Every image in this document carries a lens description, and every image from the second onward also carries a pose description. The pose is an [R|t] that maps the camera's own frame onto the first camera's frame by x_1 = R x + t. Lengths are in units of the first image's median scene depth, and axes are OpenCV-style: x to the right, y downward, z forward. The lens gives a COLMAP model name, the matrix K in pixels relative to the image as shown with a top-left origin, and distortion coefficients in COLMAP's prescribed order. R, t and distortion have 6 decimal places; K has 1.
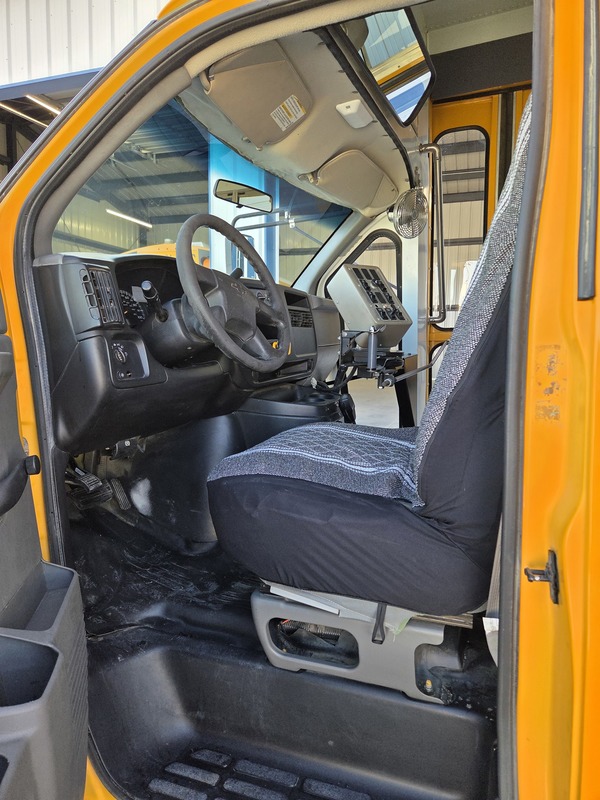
lens RADIAL K [[549.0, 0, 300.0], [0, 549.0, 400.0], [0, 0, 1]] dist [0.036140, -0.002199]
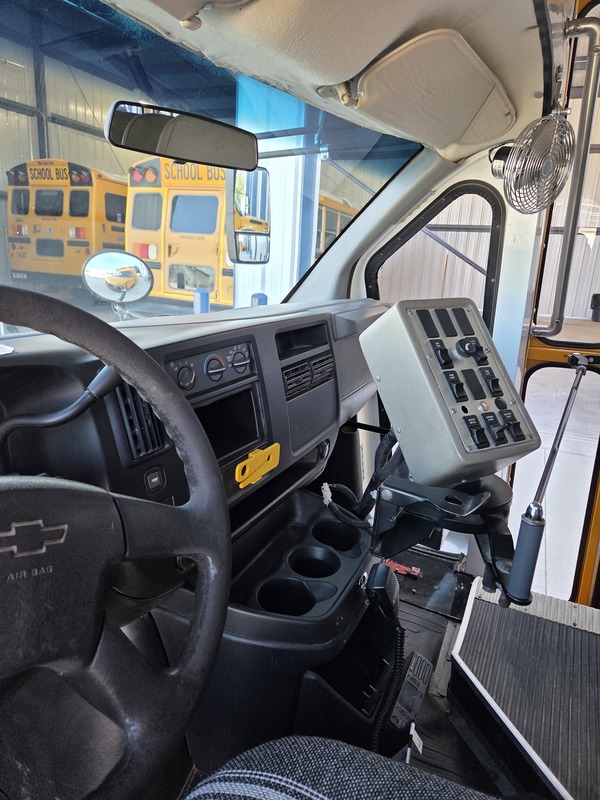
lens RADIAL K [[583.9, 0, 275.1], [0, 583.9, 399.0], [0, 0, 1]] dist [0.005900, 0.001857]
pose [[0.991811, 0.066816, -0.108840, 0.032299], [-0.051080, 0.988628, 0.141439, -0.196997], [0.117052, -0.134721, 0.983946, 0.430900]]
